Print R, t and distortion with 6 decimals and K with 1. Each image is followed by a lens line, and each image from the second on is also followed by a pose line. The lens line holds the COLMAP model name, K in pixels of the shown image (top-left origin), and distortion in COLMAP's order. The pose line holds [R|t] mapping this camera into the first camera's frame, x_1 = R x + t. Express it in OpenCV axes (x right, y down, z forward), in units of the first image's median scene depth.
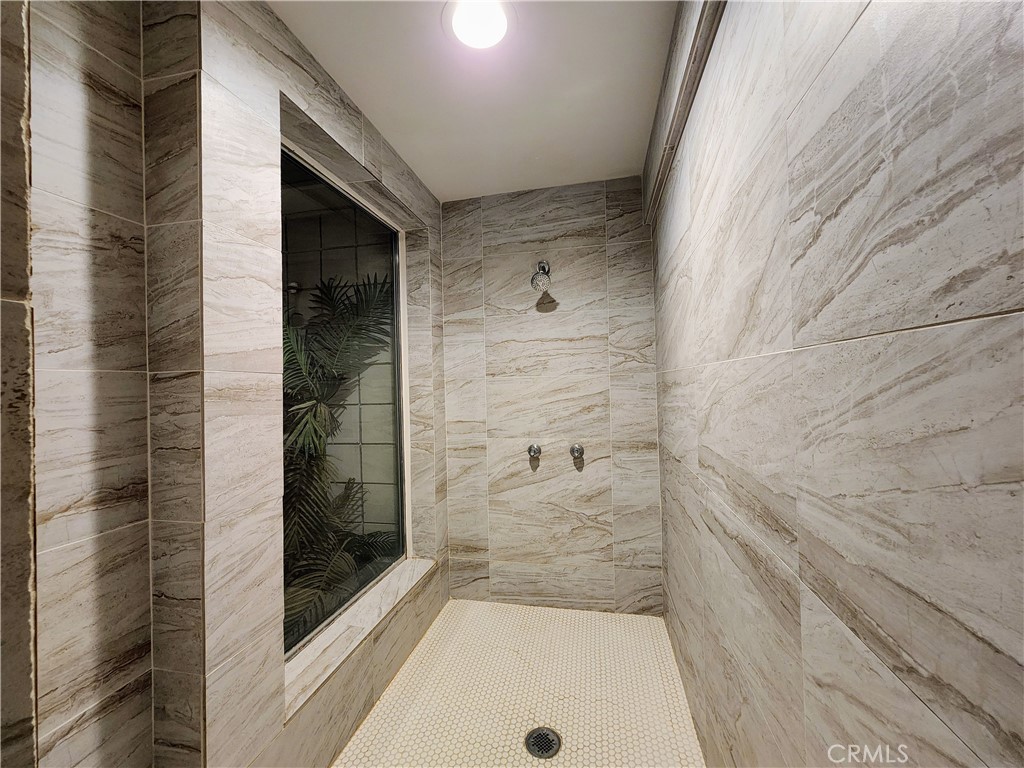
lens RADIAL K [[419.9, 0, 513.1], [0, 419.9, 381.2], [0, 0, 1]] dist [-0.001519, 0.000471]
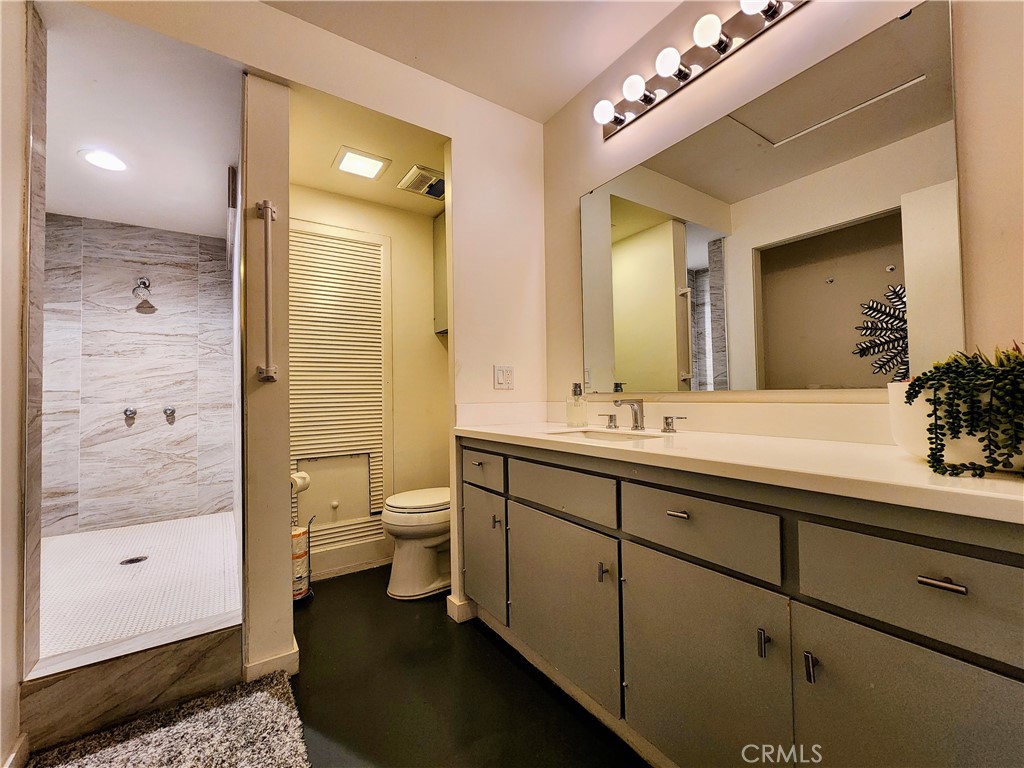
lens RADIAL K [[419.9, 0, 511.8], [0, 419.9, 384.9], [0, 0, 1]] dist [-0.001519, 0.000471]
pose [[0.693011, 0.031283, 0.720248, -0.076570], [-0.007066, 0.999305, -0.036605, 0.118577], [-0.720892, 0.020279, 0.692750, -0.867823]]
